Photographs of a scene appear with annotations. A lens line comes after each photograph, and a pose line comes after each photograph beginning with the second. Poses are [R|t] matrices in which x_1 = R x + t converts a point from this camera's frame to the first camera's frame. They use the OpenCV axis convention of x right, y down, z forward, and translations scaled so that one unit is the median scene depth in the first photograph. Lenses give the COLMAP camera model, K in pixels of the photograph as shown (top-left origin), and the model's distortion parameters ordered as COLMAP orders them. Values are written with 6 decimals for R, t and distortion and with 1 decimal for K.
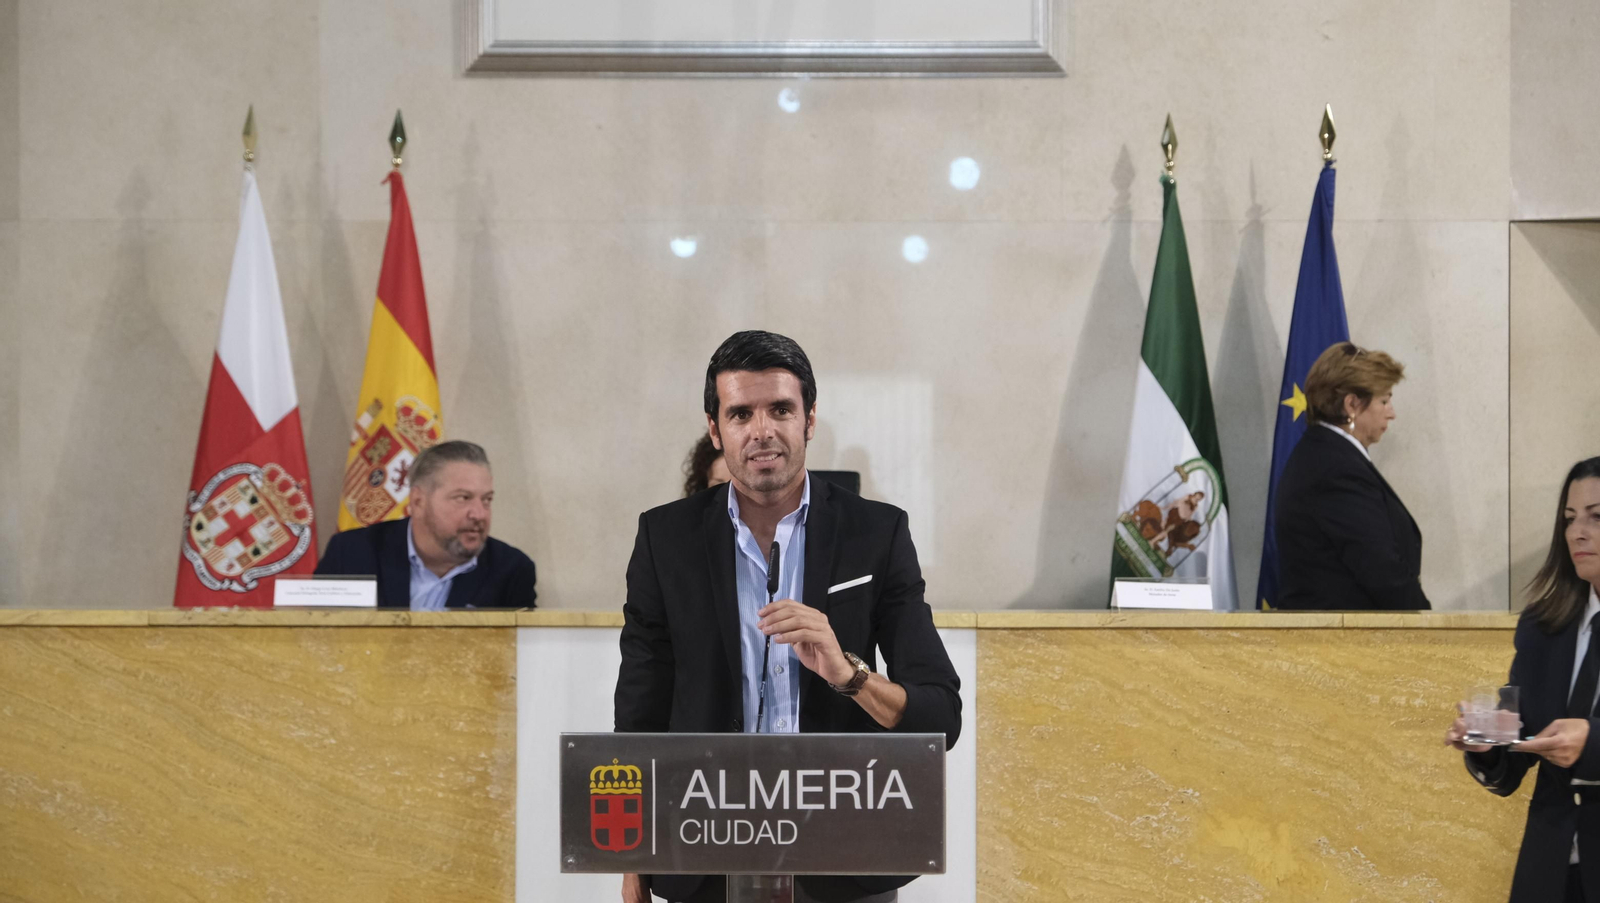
lens RADIAL K [[4845.6, 0, 800.0], [0, 4845.6, 451.5], [0, 0, 1]] dist [0.082261, 1.702553]
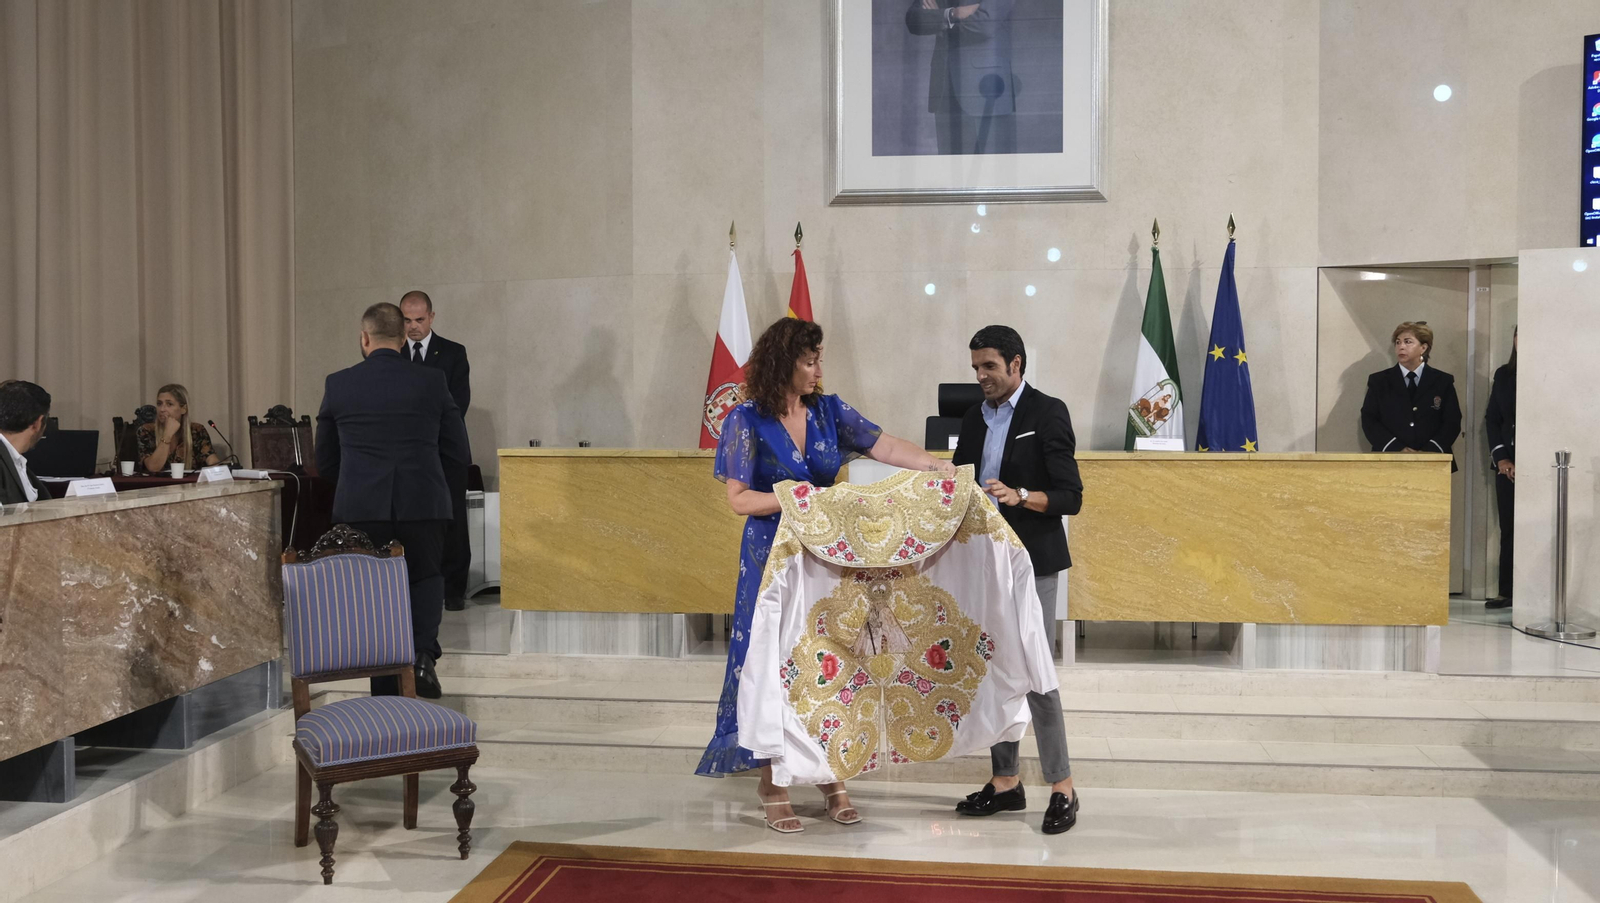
lens RADIAL K [[1452.6, 0, 811.3], [0, 1452.6, 454.9], [0, 0, 1]] dist [-0.039774, 0.034113]
pose [[0.993850, 0.002621, -0.110700, -0.004092], [0.002390, 0.998979, 0.045109, 0.005655], [0.110705, -0.045096, 0.992830, 0.343740]]
